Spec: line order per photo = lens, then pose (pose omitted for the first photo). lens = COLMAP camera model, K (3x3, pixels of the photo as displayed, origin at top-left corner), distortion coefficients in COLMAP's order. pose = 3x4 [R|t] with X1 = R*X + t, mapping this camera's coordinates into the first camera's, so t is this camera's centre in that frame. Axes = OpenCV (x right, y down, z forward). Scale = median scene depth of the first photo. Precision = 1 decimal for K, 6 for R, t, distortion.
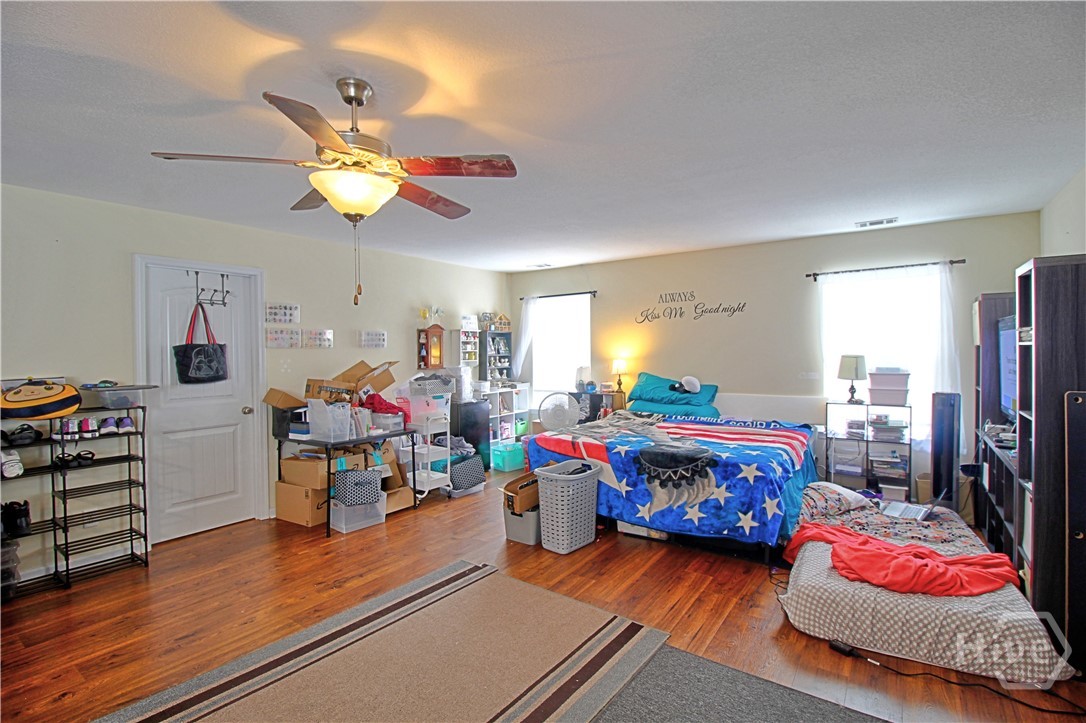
lens RADIAL K [[508.8, 0, 546.1], [0, 508.8, 359.0], [0, 0, 1]] dist [-0.005698, -0.000086]
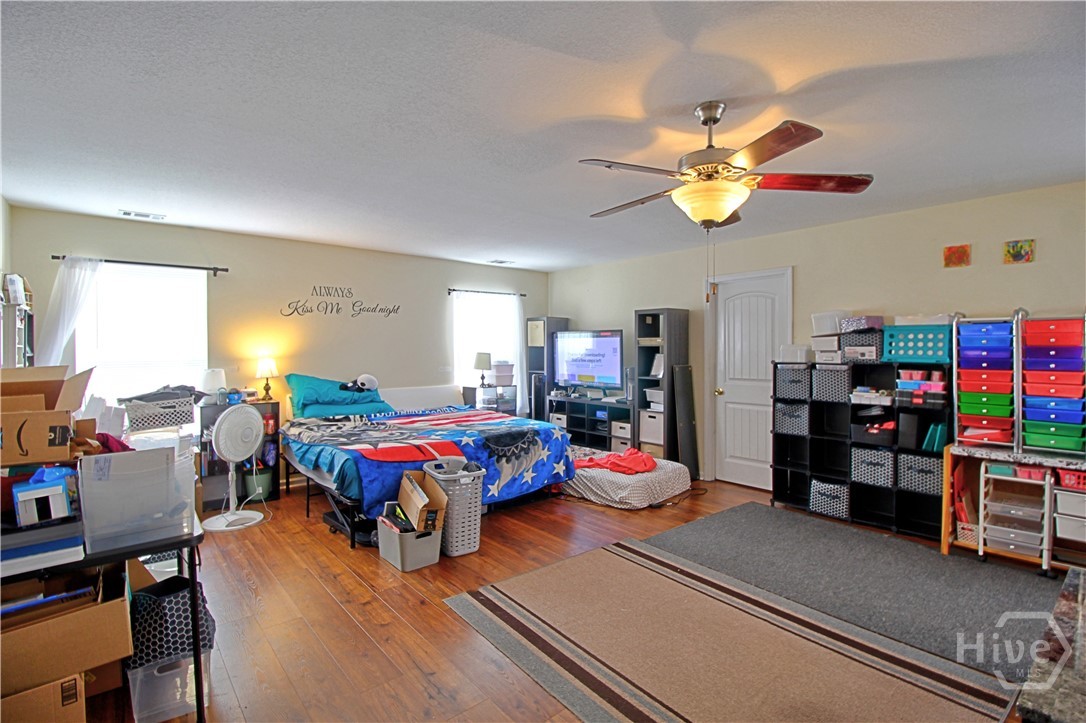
lens RADIAL K [[508.8, 0, 546.5], [0, 508.8, 358.1], [0, 0, 1]] dist [-0.005698, -0.000086]
pose [[0.236433, -0.010142, 0.971595, -0.755526], [0.014298, 0.999874, 0.006958, 0.000633], [-0.971543, 0.012247, 0.236548, 0.525229]]
